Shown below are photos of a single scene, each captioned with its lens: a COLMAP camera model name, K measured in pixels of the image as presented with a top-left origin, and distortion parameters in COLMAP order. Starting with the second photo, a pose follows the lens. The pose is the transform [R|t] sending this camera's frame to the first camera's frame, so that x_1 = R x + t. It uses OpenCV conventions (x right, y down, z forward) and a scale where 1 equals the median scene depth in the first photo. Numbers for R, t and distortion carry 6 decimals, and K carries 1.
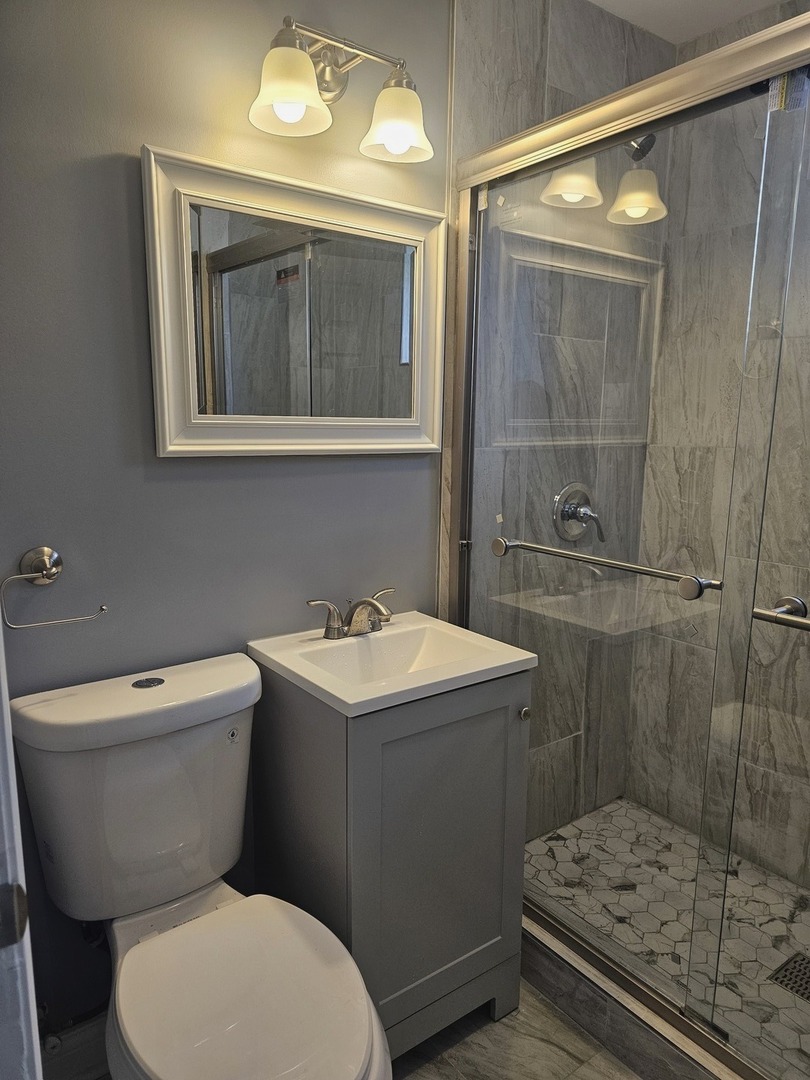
lens RADIAL K [[732.3, 0, 407.7], [0, 732.3, 547.5], [0, 0, 1]] dist [0.074215, -0.074684]
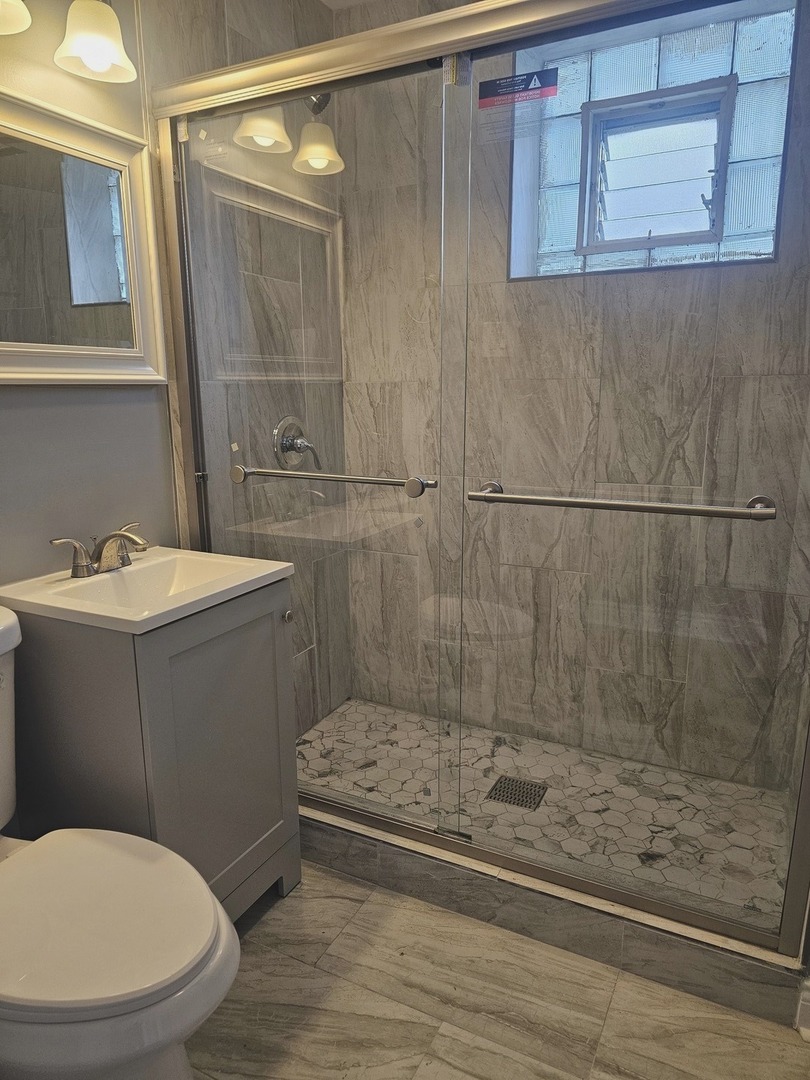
lens RADIAL K [[732.3, 0, 407.7], [0, 732.3, 547.5], [0, 0, 1]] dist [0.074215, -0.074684]
pose [[0.895531, -0.116264, 0.429542, -0.111592], [0.095766, 0.993001, 0.069119, 0.049161], [-0.434572, -0.020762, 0.900398, -0.056772]]
